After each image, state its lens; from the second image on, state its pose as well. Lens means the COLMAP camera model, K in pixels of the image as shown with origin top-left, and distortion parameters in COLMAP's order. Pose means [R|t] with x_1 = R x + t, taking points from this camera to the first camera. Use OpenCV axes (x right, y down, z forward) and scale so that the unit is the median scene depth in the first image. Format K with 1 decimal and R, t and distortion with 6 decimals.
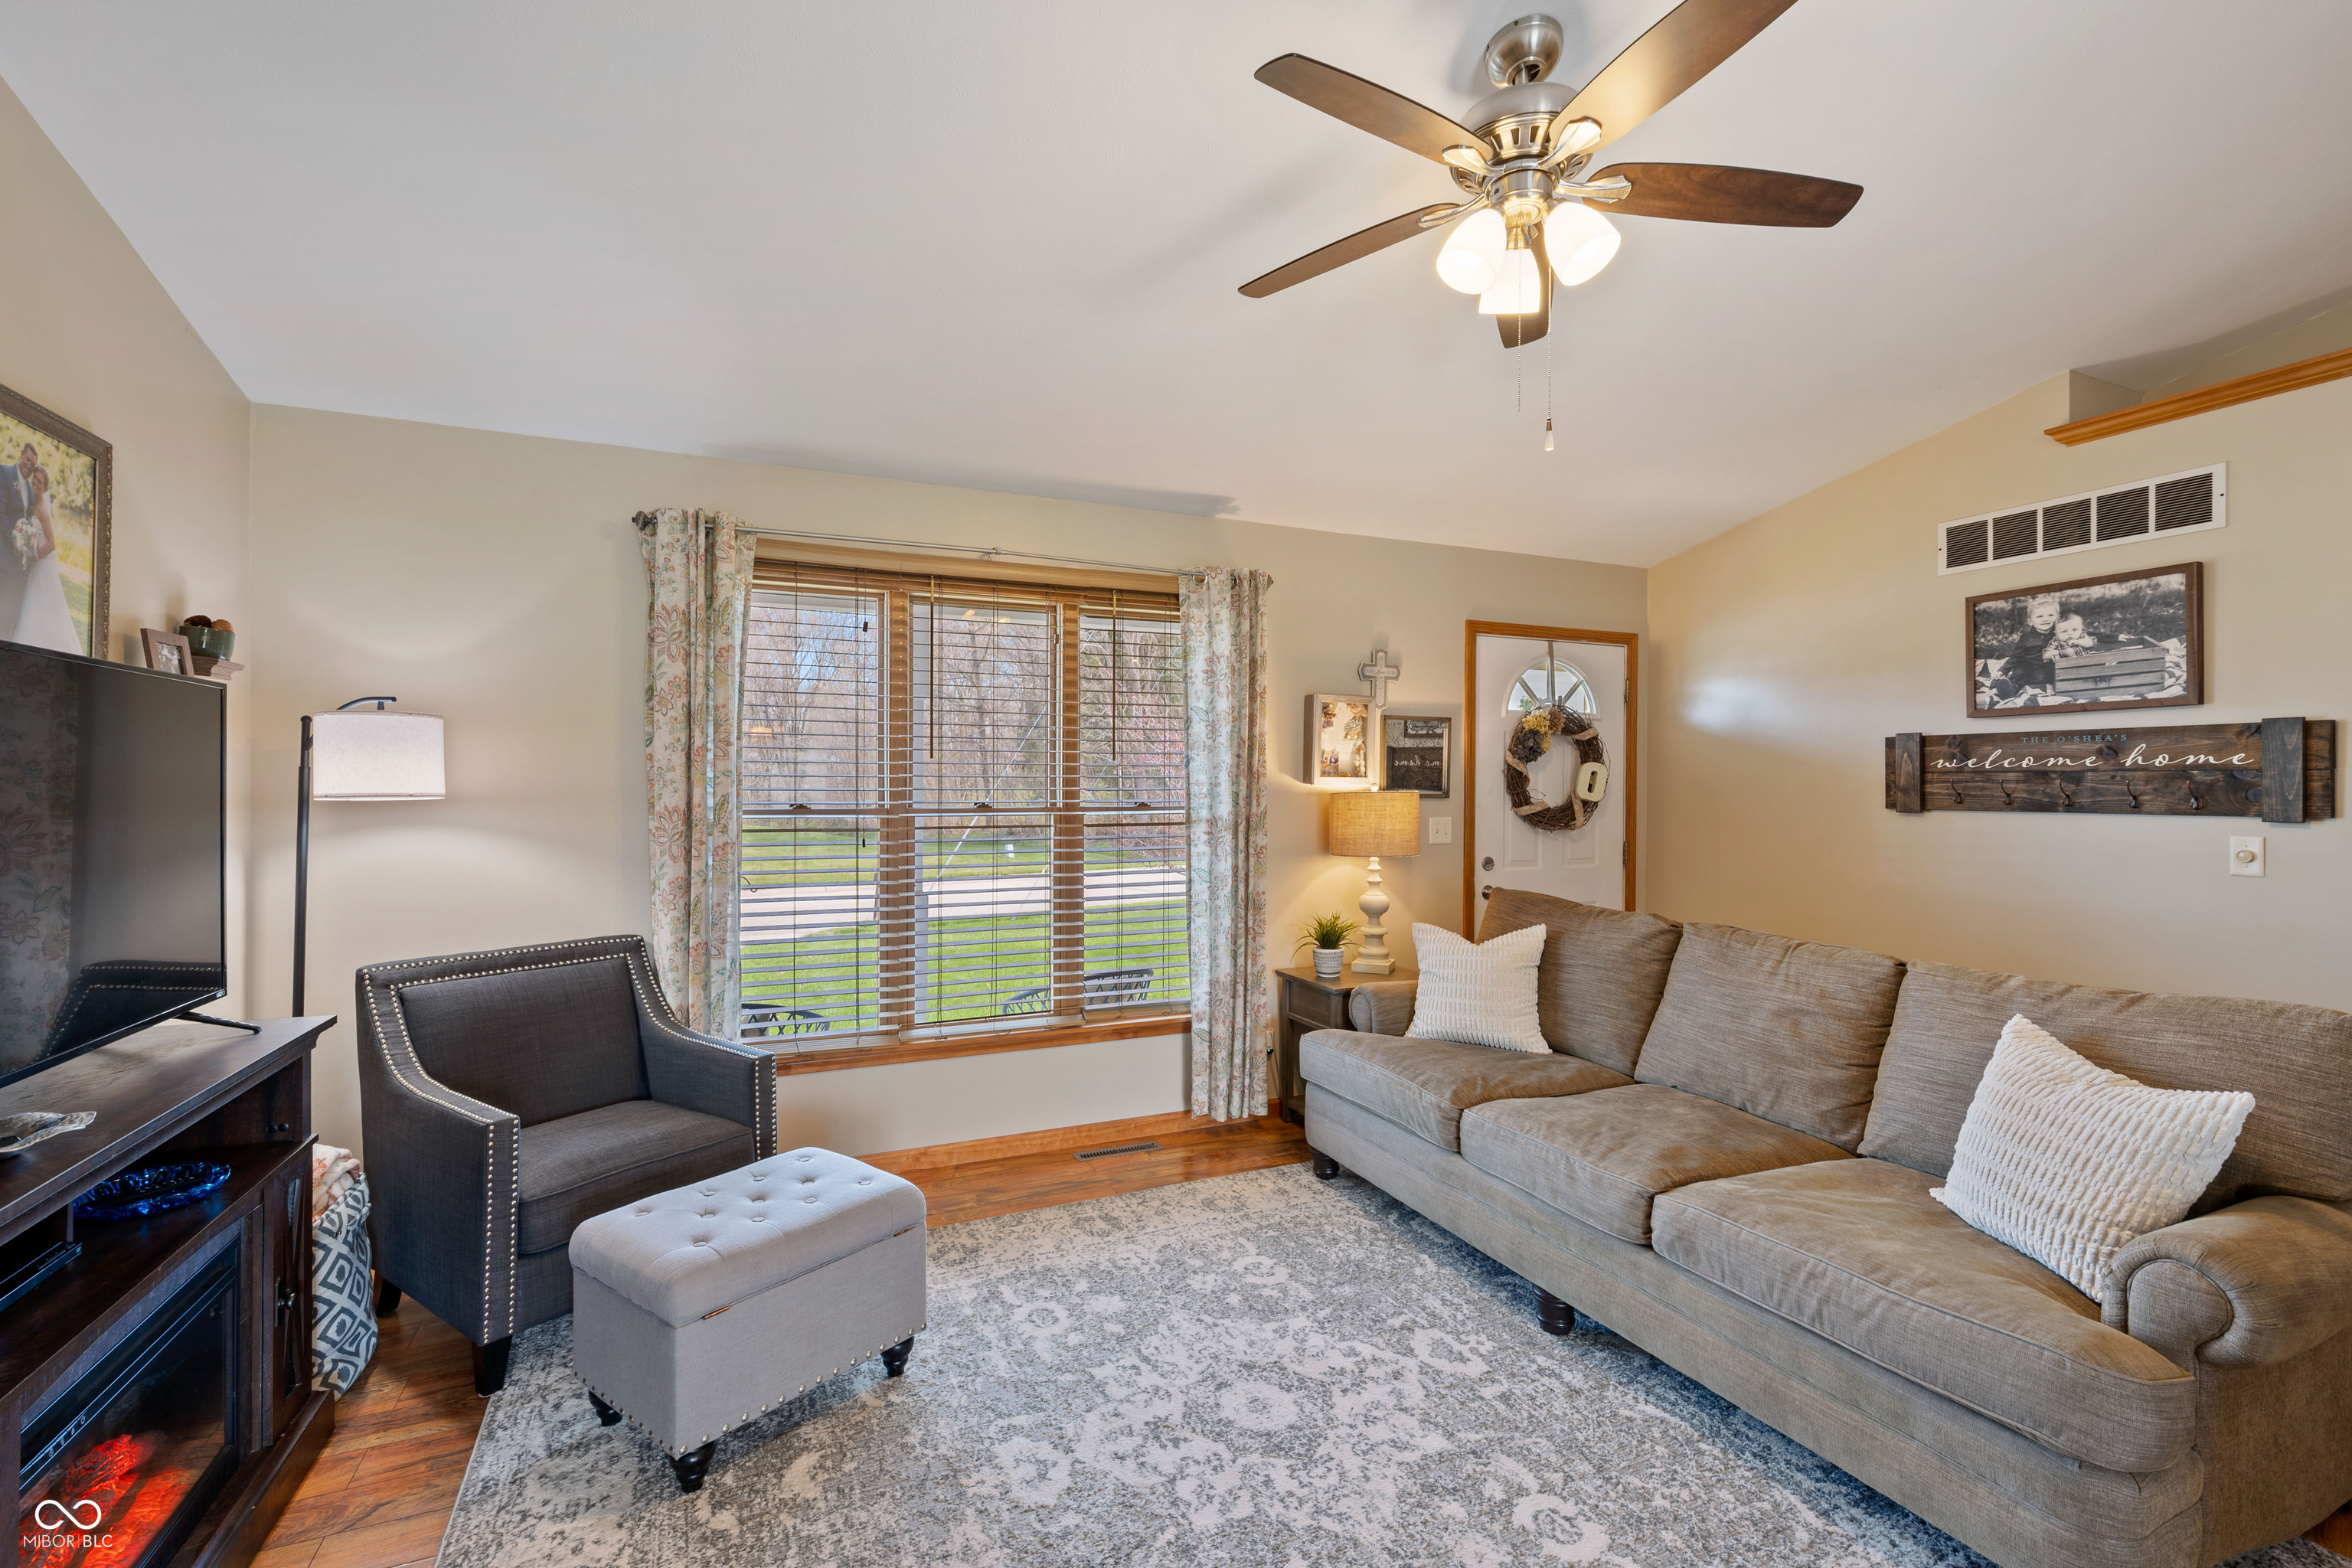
lens RADIAL K [[1034.0, 0, 1176.1], [0, 1034.0, 779.4], [0, 0, 1]] dist [-0.000828, -0.000762]
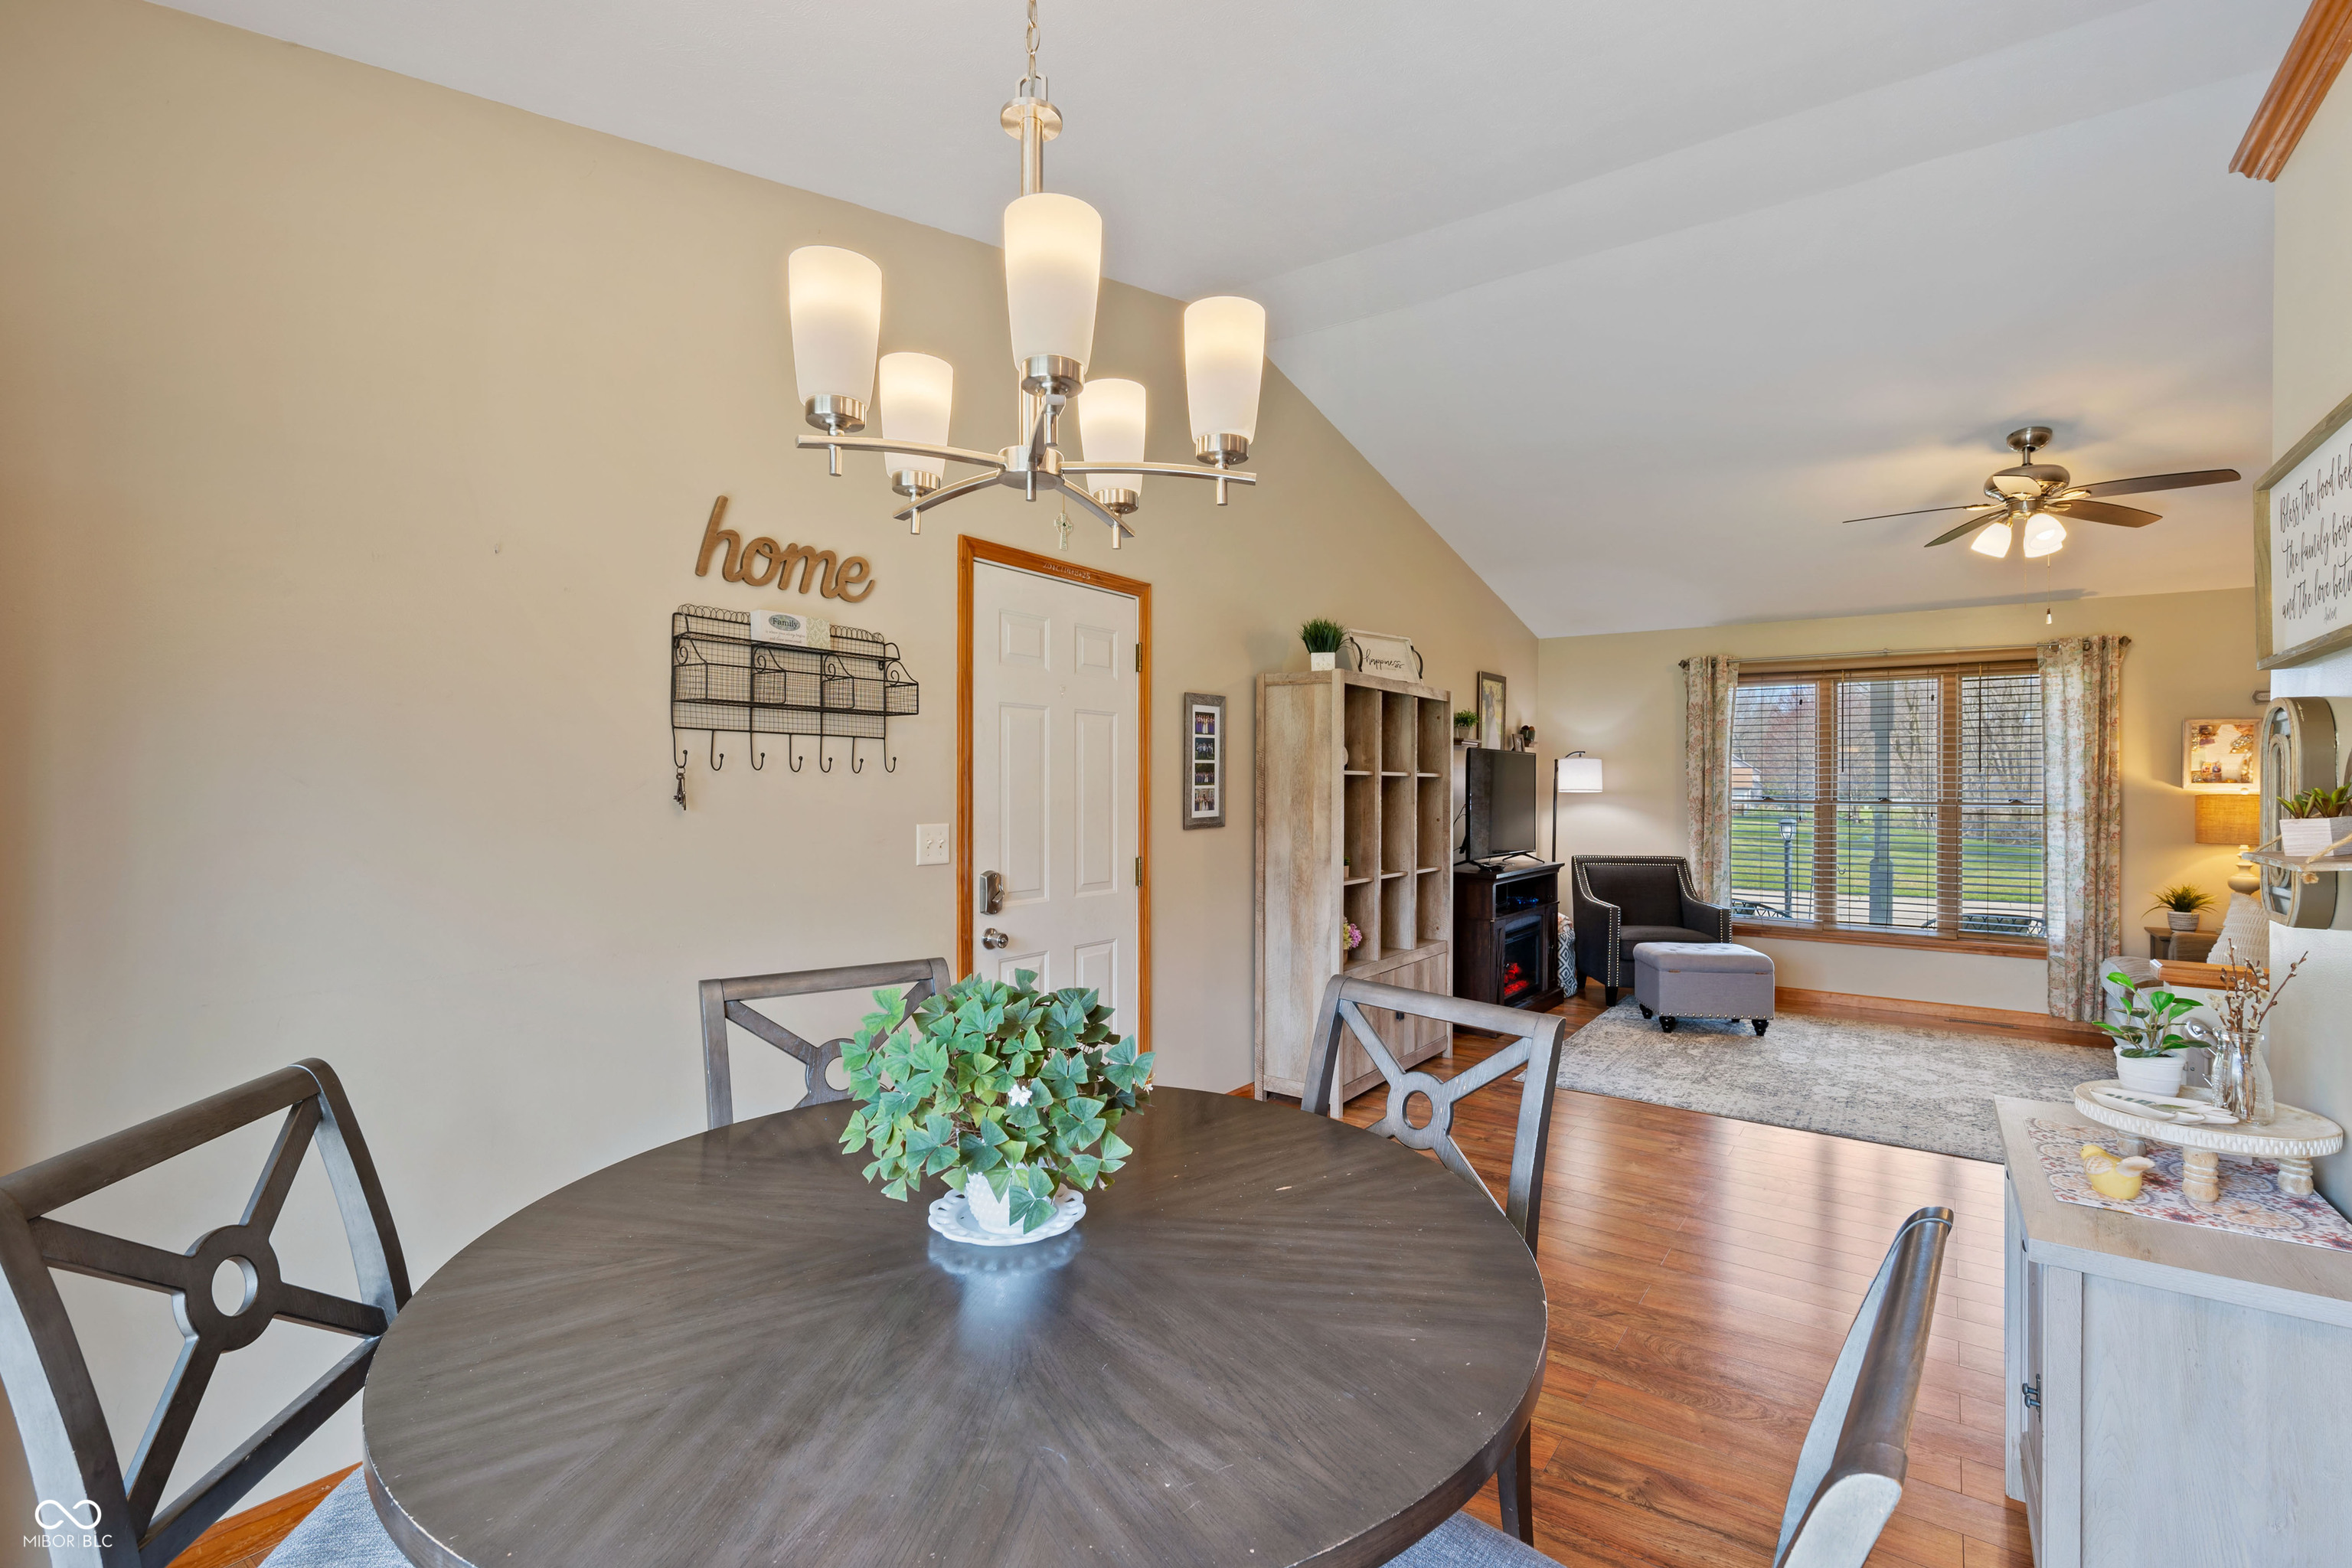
lens RADIAL K [[1034.0, 0, 1176.5], [0, 1034.0, 772.8], [0, 0, 1]] dist [-0.000828, -0.000762]
pose [[0.495992, -0.008943, -0.868281, 0.830361], [-0.002788, 0.999925, -0.011891, 0.005078], [0.868322, 0.008319, 0.495931, -0.986348]]
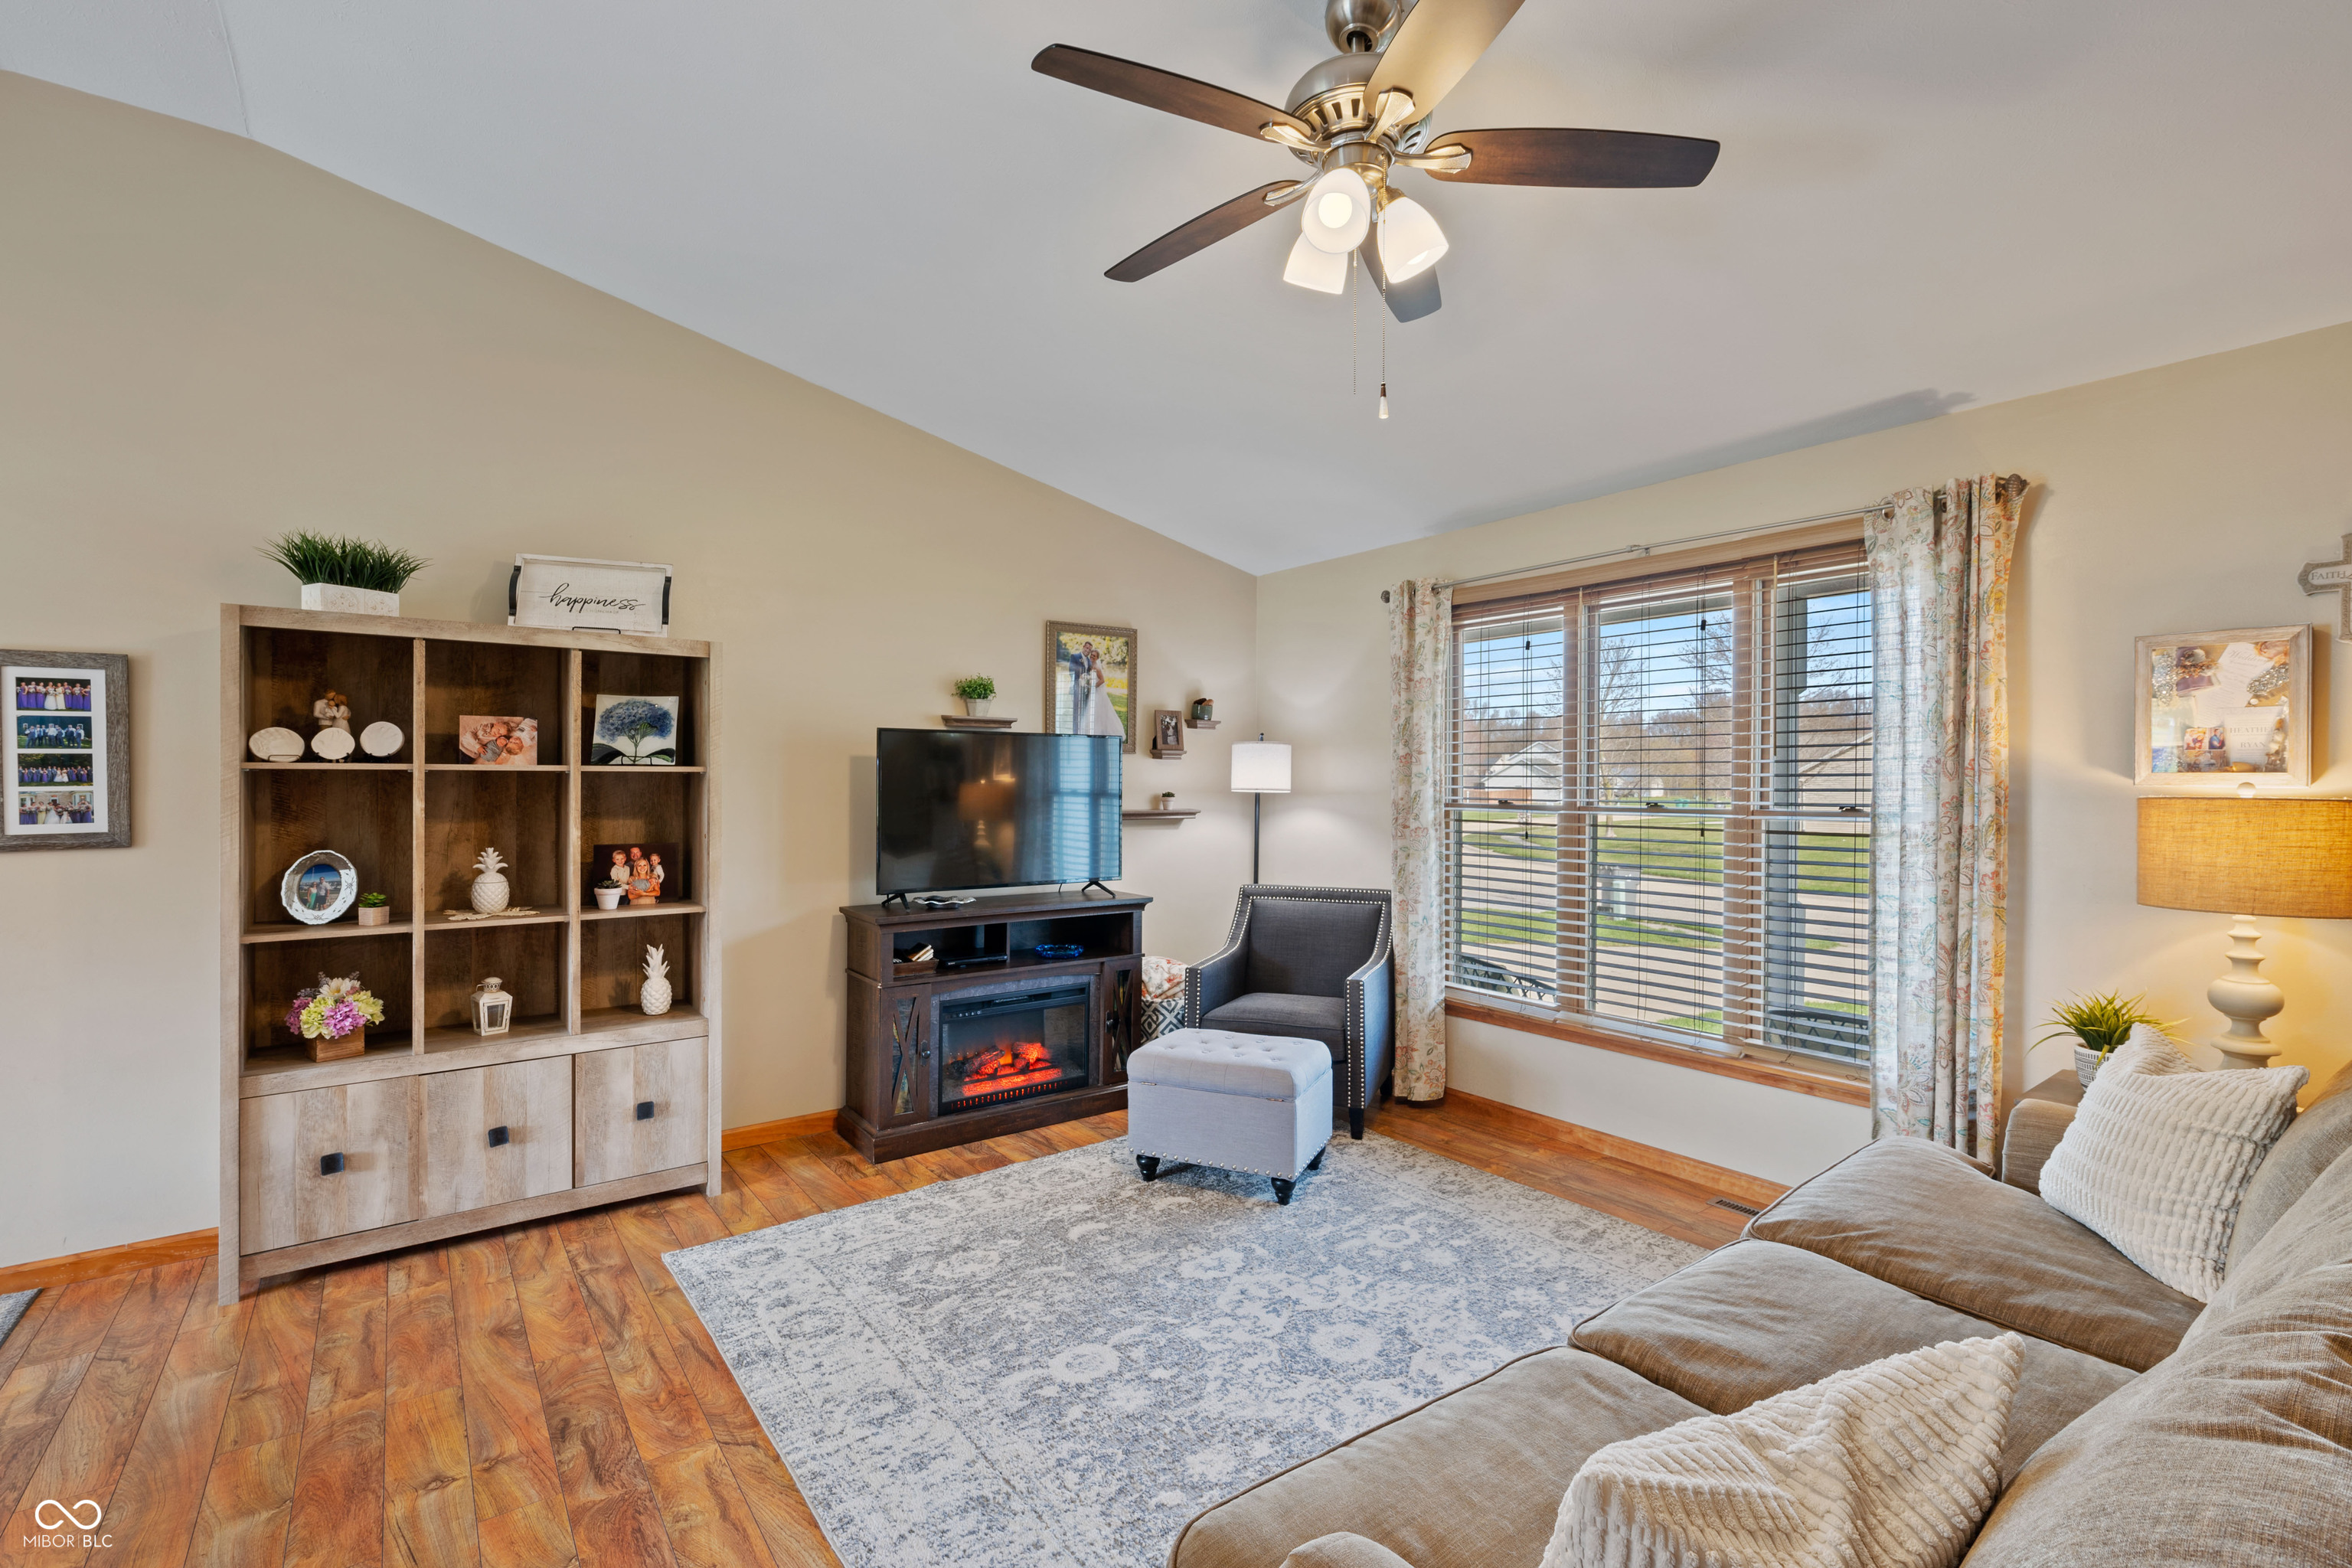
lens RADIAL K [[1034.0, 0, 1172.2], [0, 1034.0, 768.2], [0, 0, 1]] dist [-0.000828, -0.000762]
pose [[0.224248, -0.013957, -0.974432, 0.787179], [0.001423, 0.999901, -0.013994, 0.003486], [0.974531, 0.001751, 0.224246, 0.396911]]
